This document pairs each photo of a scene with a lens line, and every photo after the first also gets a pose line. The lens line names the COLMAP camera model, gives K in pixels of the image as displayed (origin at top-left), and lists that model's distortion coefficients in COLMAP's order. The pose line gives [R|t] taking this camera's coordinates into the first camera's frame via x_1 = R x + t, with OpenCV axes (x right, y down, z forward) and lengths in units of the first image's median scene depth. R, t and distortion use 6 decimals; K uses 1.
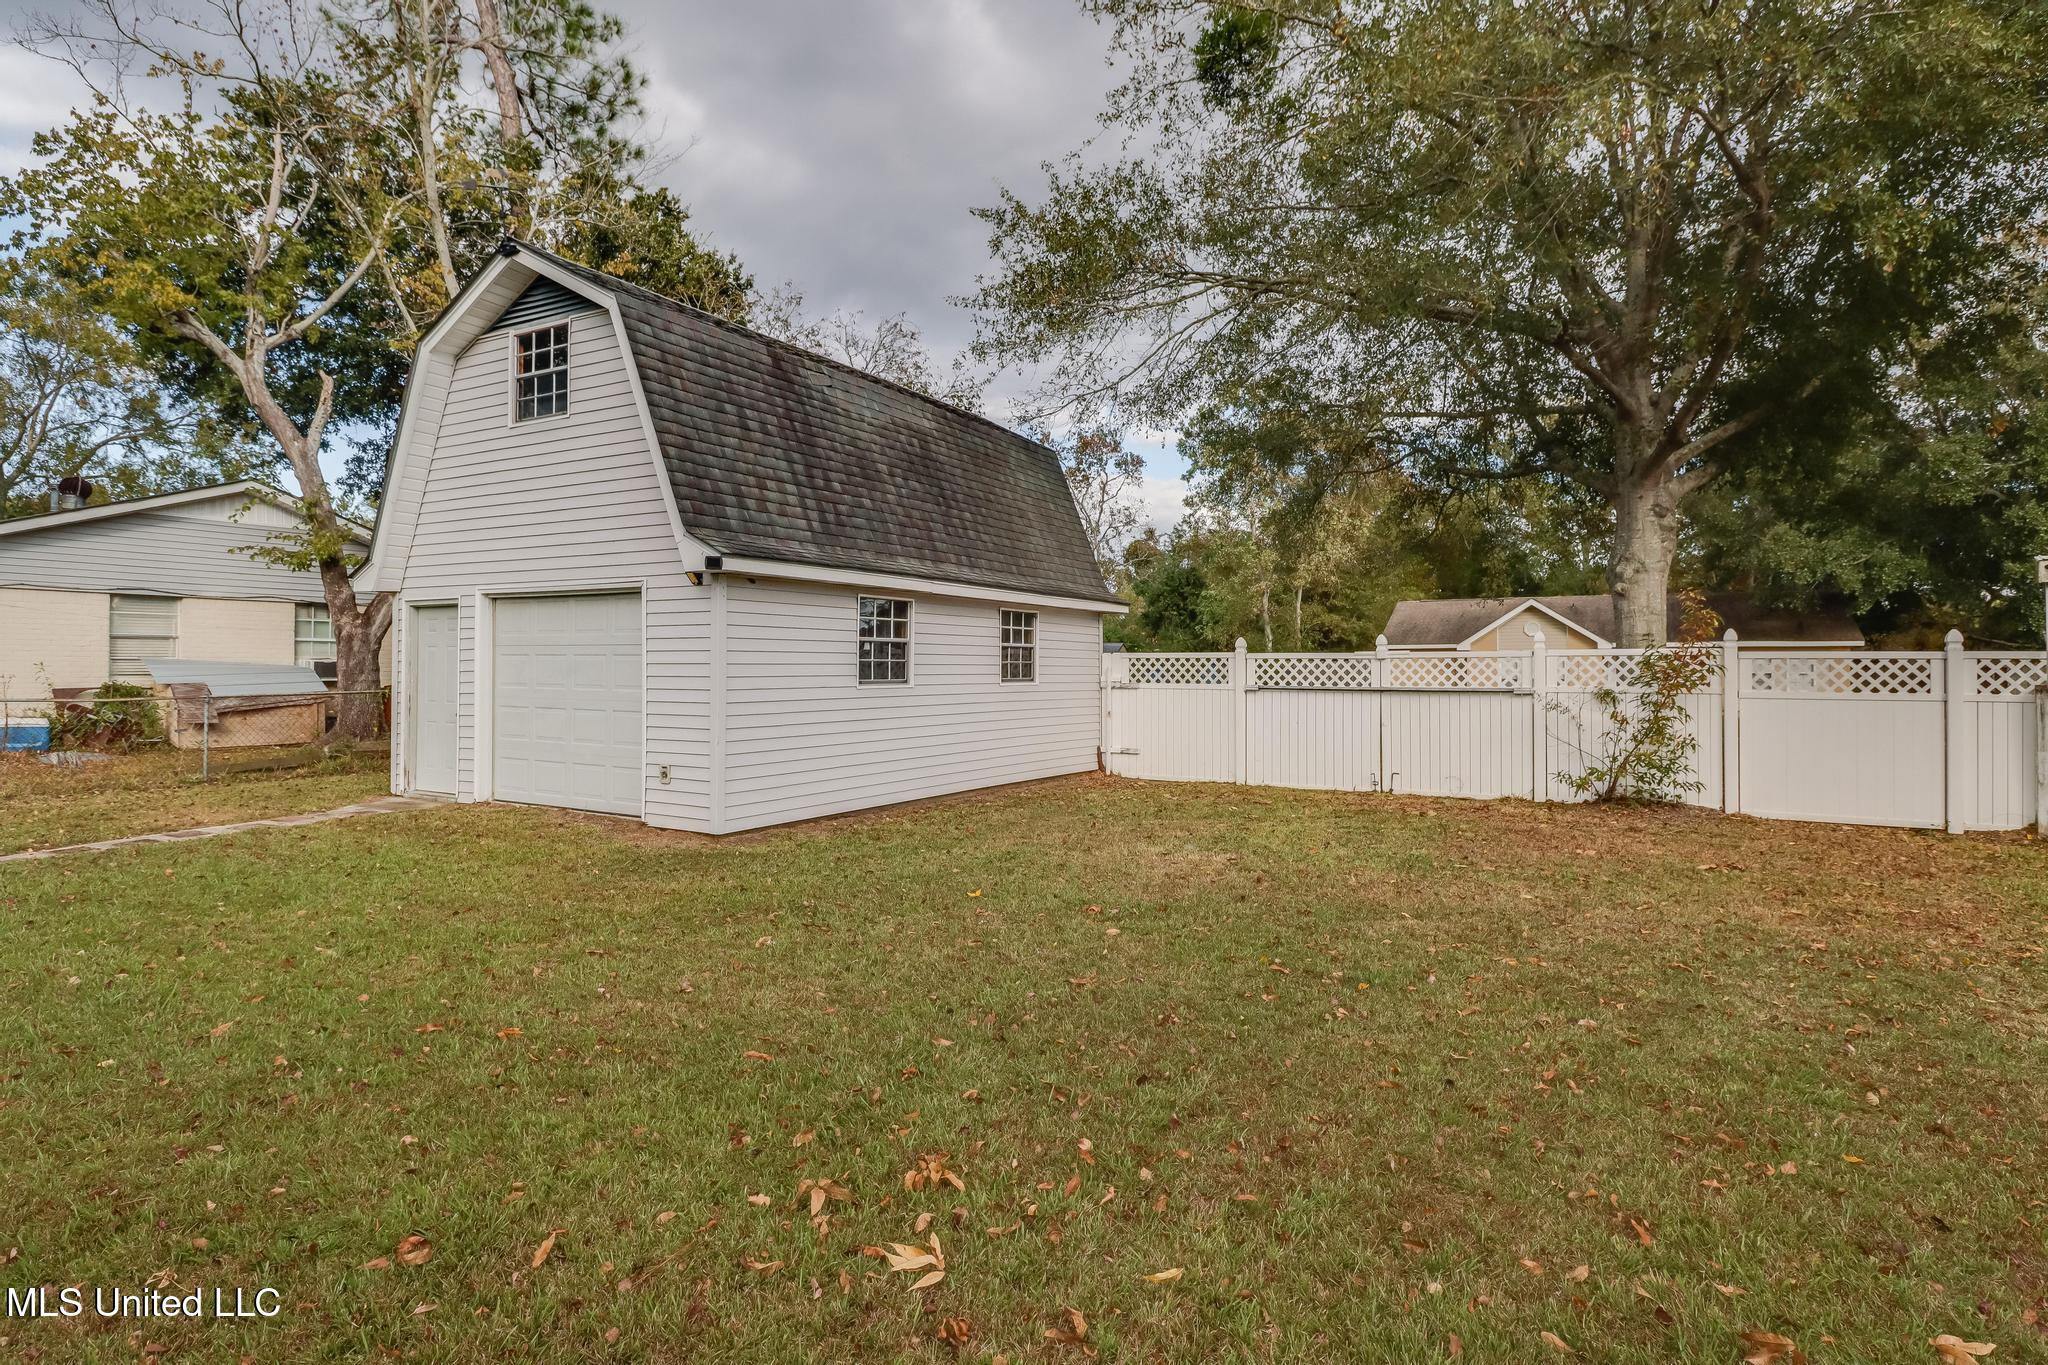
lens RADIAL K [[1084.3, 0, 1015.3], [0, 1084.3, 661.0], [0, 0, 1]] dist [-0.005340, -0.000814]
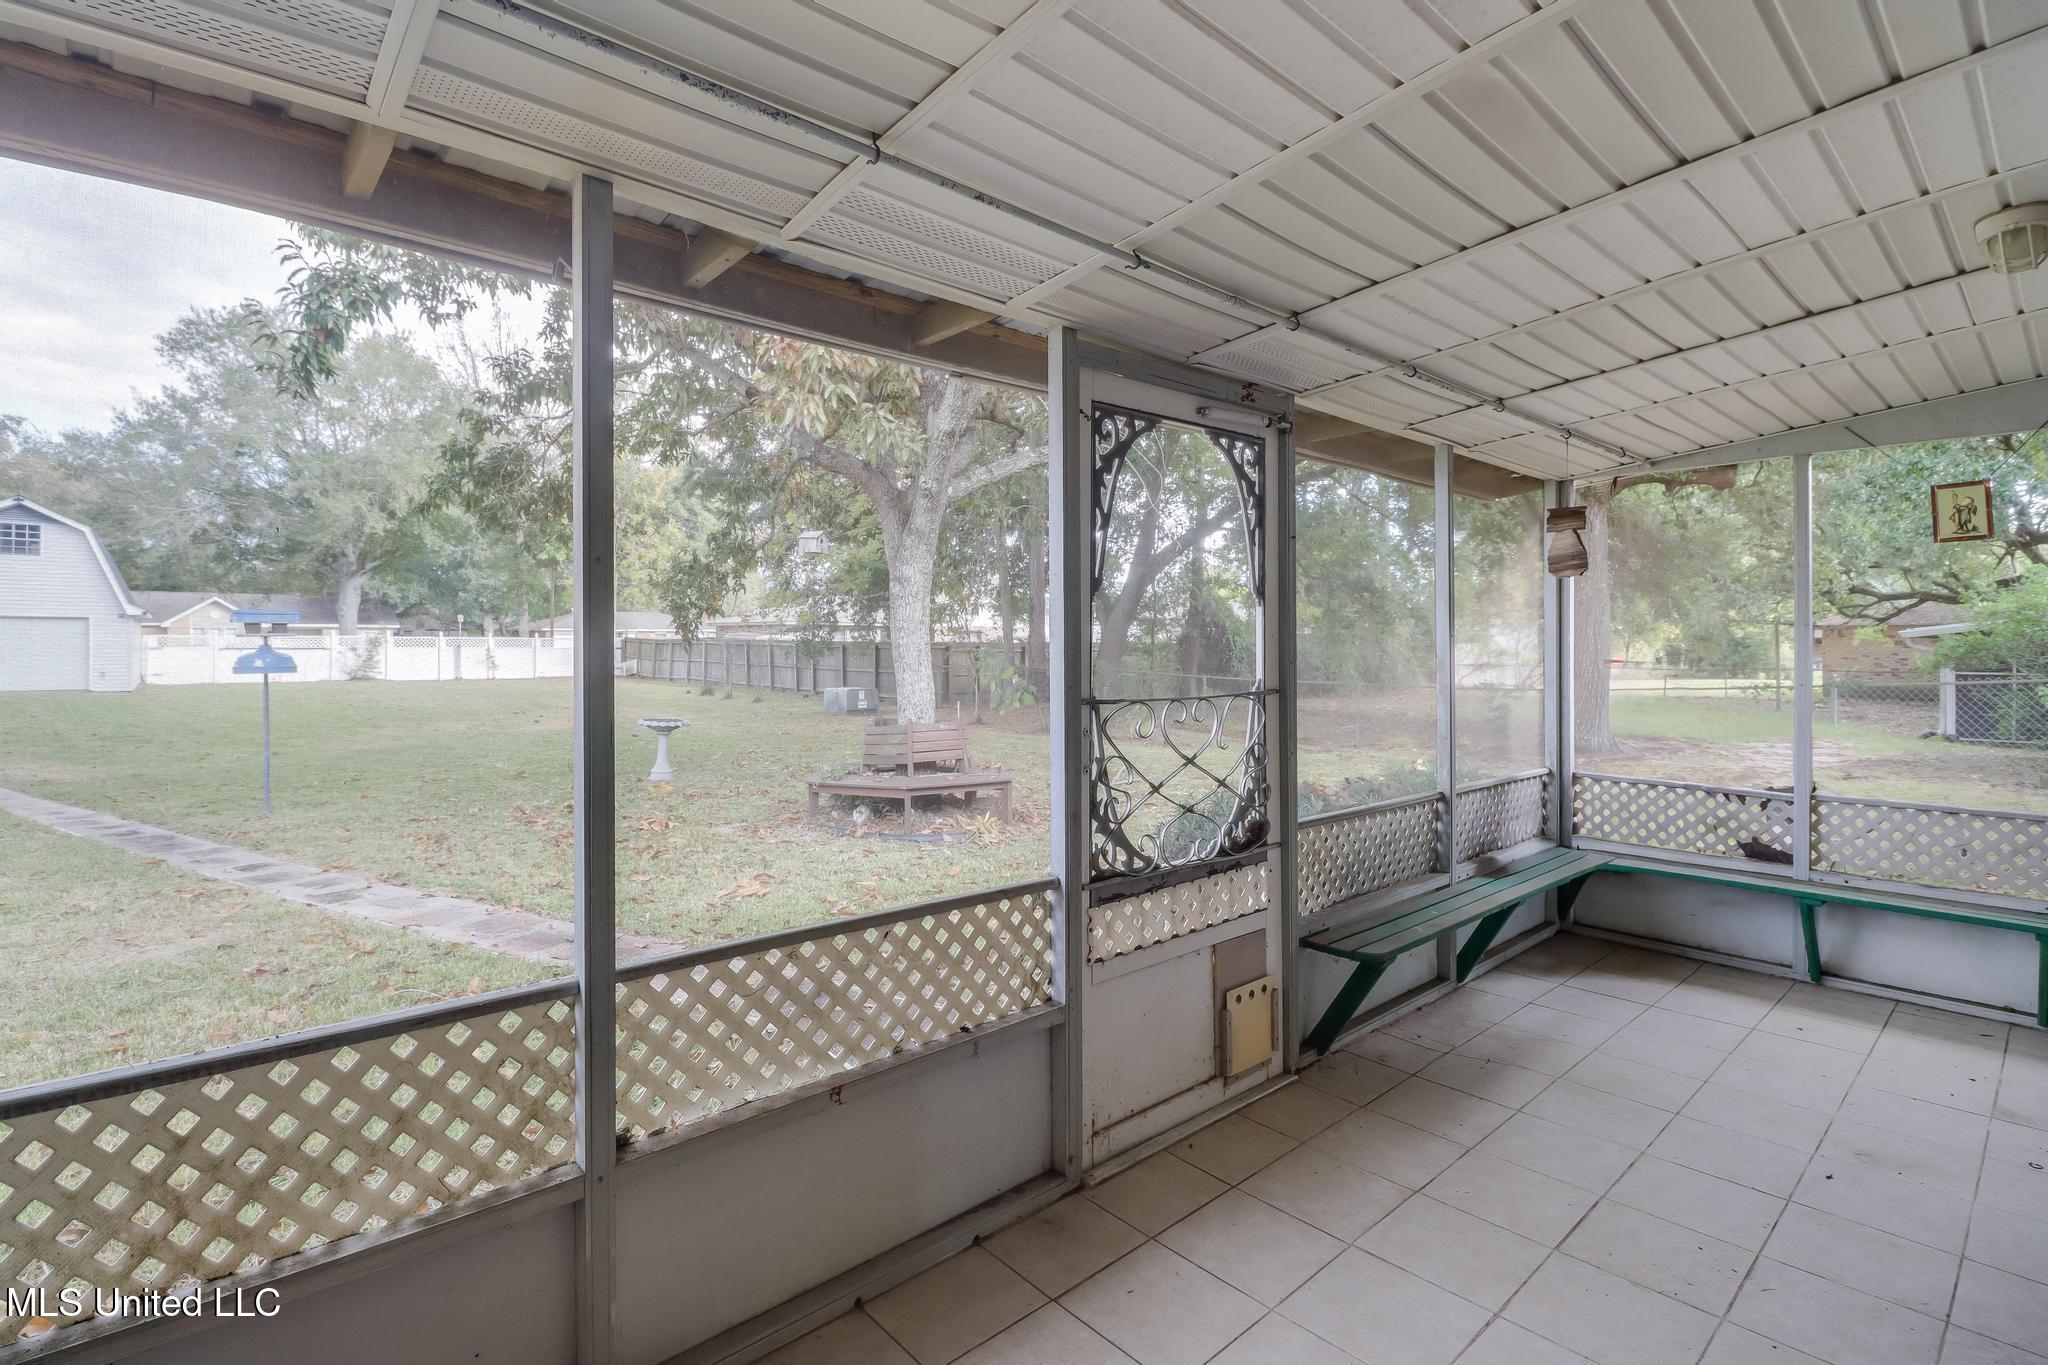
lens RADIAL K [[968.1, 0, 979.9], [0, 968.1, 623.2], [0, 0, 1]] dist [0.009715, -0.008034]
pose [[0.337147, 0.014095, 0.941347, -1.734494], [-0.008862, 0.999891, -0.011798, -0.031488], [-0.941410, -0.004364, 0.337235, -1.969084]]
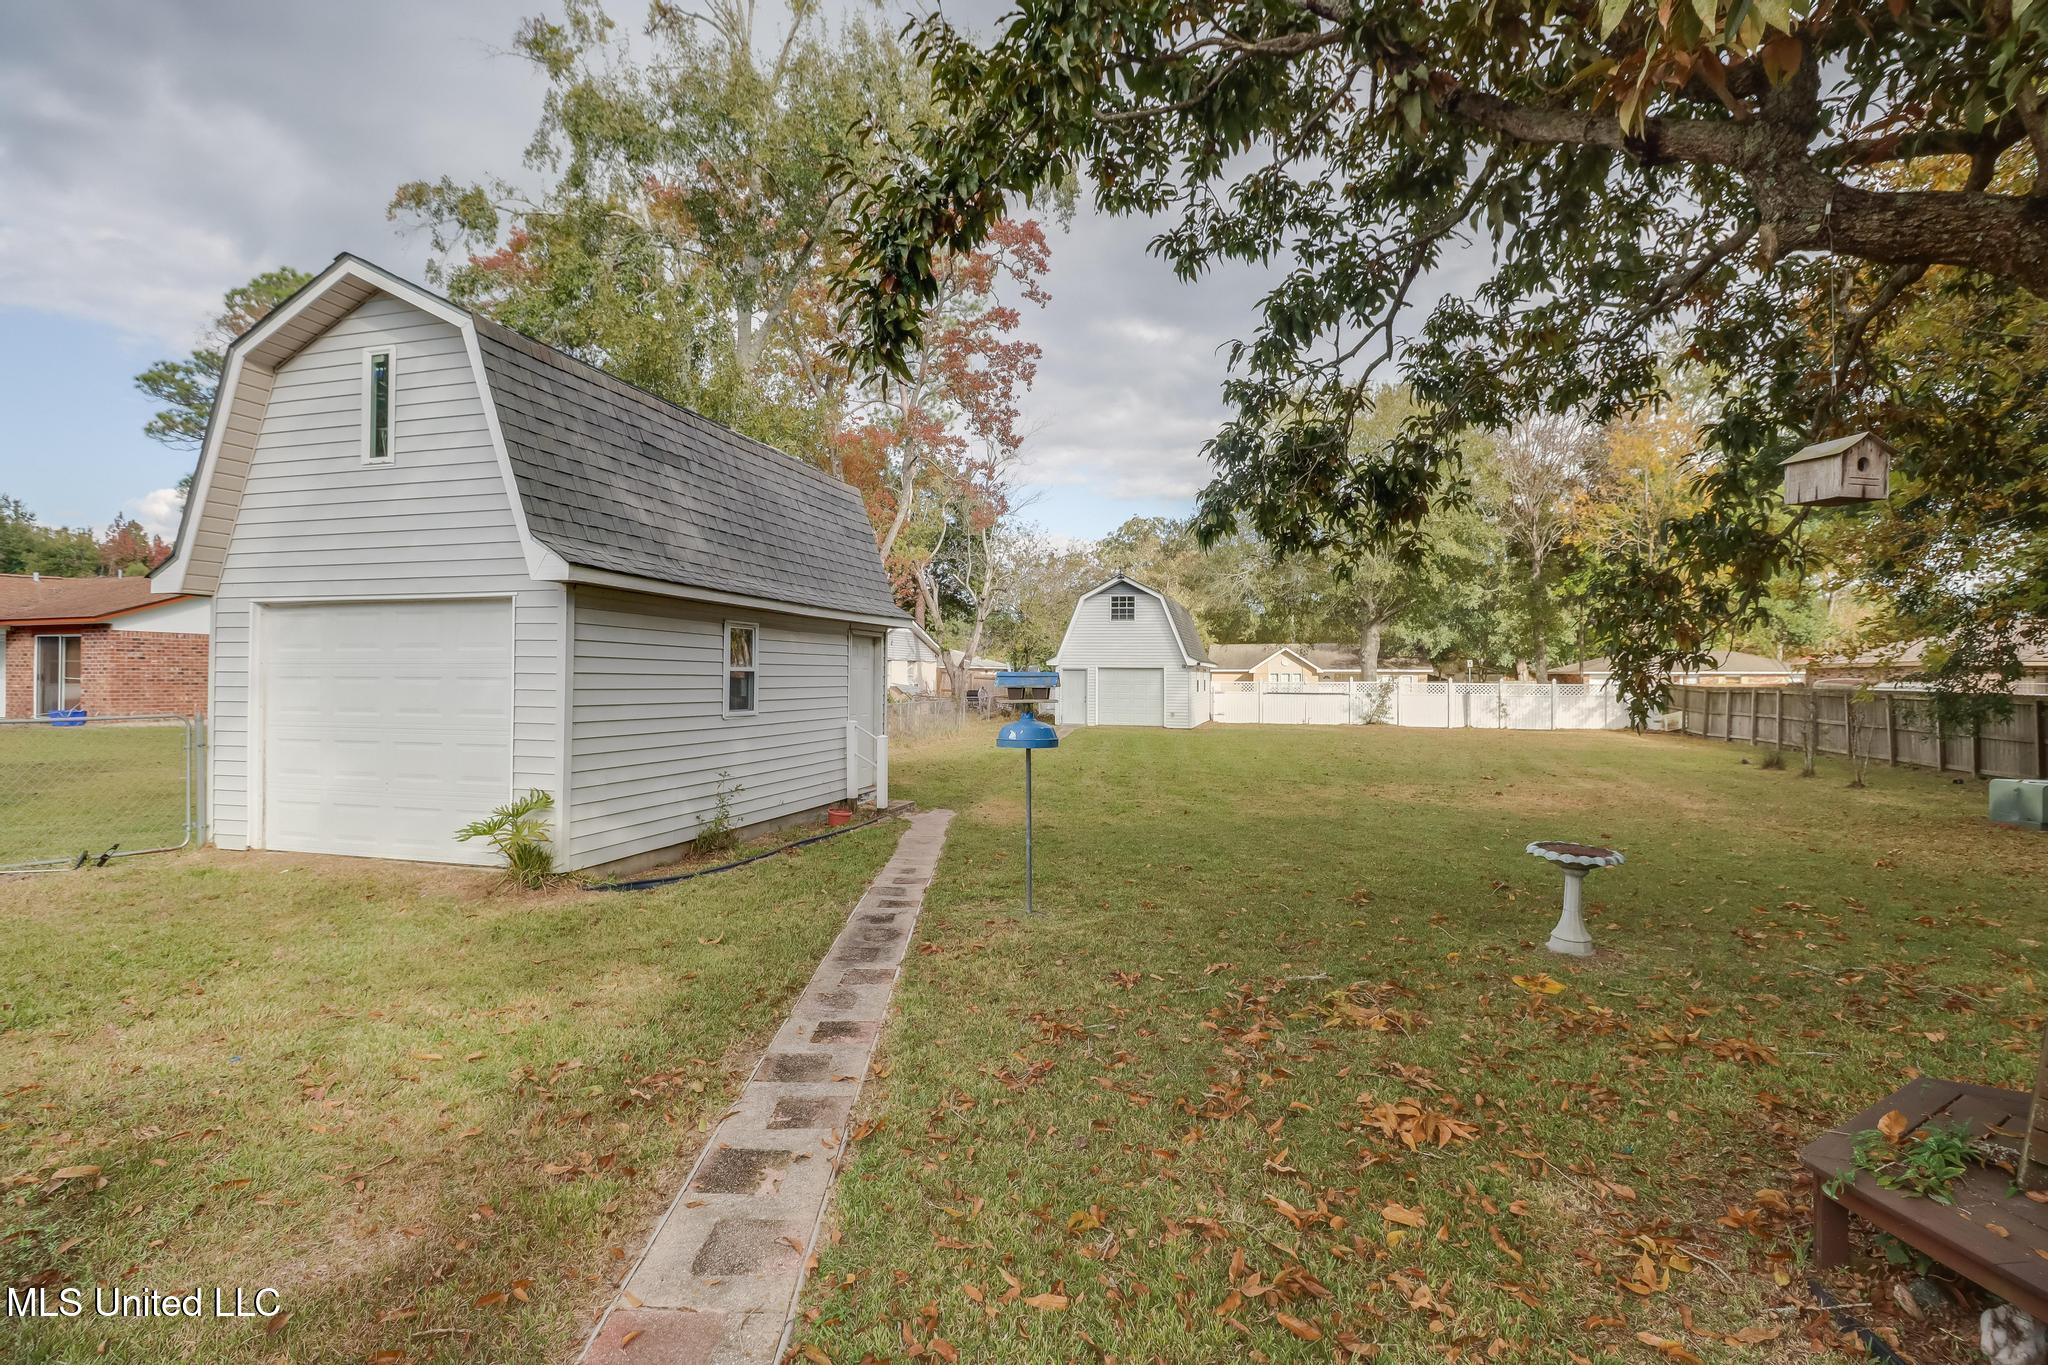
lens RADIAL K [[968.1, 0, 1034.9], [0, 968.1, 667.9], [0, 0, 1]] dist [0.009715, -0.008034]
pose [[0.963146, 0.002041, 0.268971, -1.398257], [-0.001033, 0.999992, -0.003892, -0.043656], [-0.268977, 0.003471, 0.963140, -1.813655]]
